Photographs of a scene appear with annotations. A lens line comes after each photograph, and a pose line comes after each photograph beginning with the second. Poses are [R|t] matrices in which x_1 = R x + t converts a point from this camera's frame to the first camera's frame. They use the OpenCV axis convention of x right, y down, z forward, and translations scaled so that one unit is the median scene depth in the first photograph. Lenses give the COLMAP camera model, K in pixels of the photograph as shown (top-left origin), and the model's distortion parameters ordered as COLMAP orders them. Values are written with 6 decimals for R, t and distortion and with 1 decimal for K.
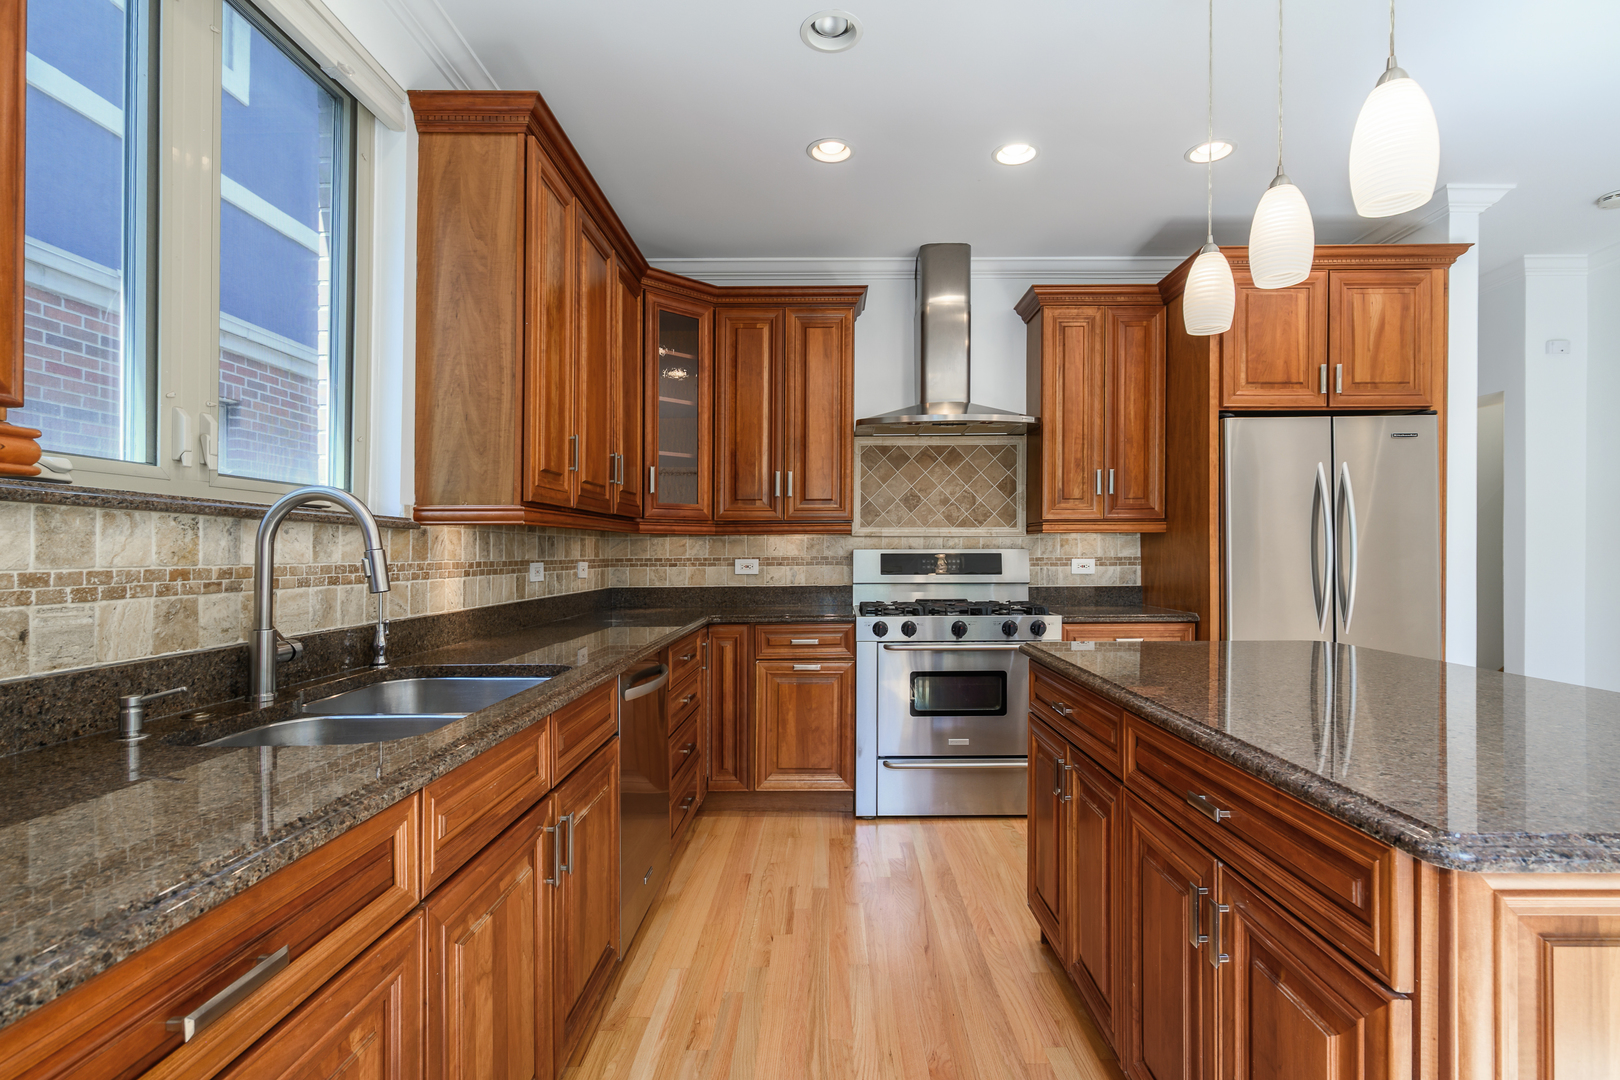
lens RADIAL K [[768.0, 0, 829.4], [0, 768.0, 548.8], [0, 0, 1]] dist [0.000162, 0.000085]
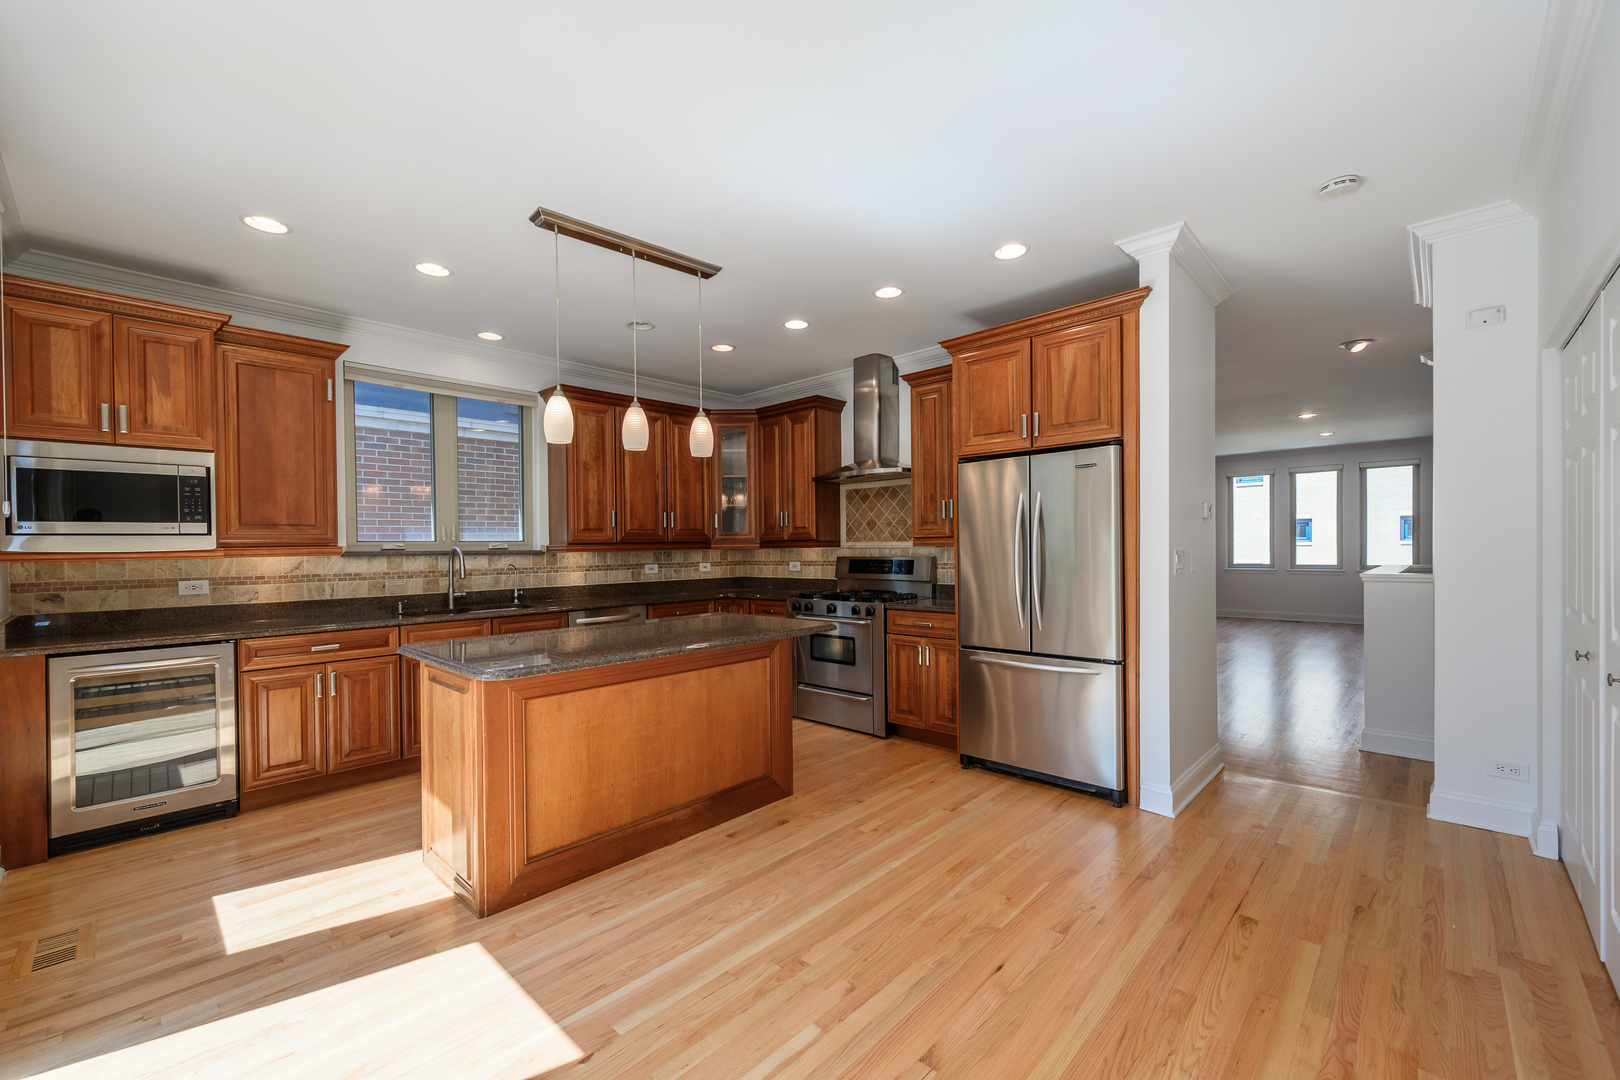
lens RADIAL K [[662.8, 0, 825.3], [0, 662.8, 541.6], [0, 0, 1]] dist [0.000484, 0.000568]
pose [[0.730572, -0.009110, -0.682774, 1.099704], [0.013189, 0.999913, 0.000771, -0.036437], [0.682708, -0.009569, 0.730629, -0.013330]]
